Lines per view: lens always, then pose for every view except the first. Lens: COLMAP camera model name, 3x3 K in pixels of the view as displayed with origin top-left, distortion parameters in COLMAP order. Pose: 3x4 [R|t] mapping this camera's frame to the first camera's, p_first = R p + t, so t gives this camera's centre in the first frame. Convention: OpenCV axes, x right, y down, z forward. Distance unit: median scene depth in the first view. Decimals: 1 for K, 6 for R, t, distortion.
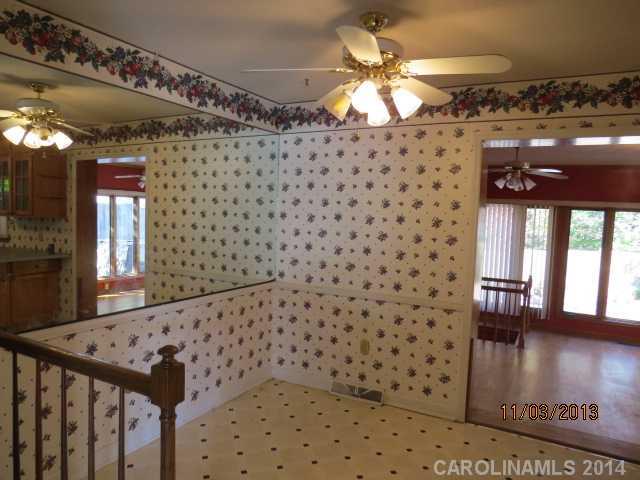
lens RADIAL K [[460.3, 0, 320.0], [0, 460.3, 240.0], [0, 0, 1]] dist [-0.004286, 0.000536]
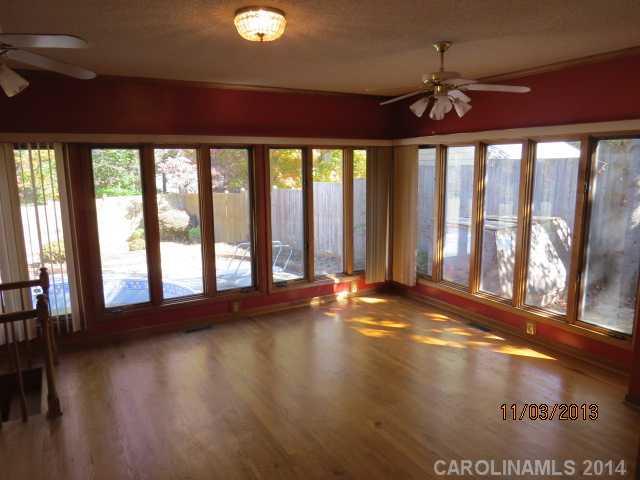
lens RADIAL K [[460.3, 0, 320.0], [0, 460.3, 240.0], [0, 0, 1]] dist [-0.004286, 0.000536]
pose [[0.538612, -0.177966, 0.823544, 0.173834], [0.082879, 0.983889, 0.158411, -0.015510], [-0.838468, -0.017068, 0.544684, 0.395302]]
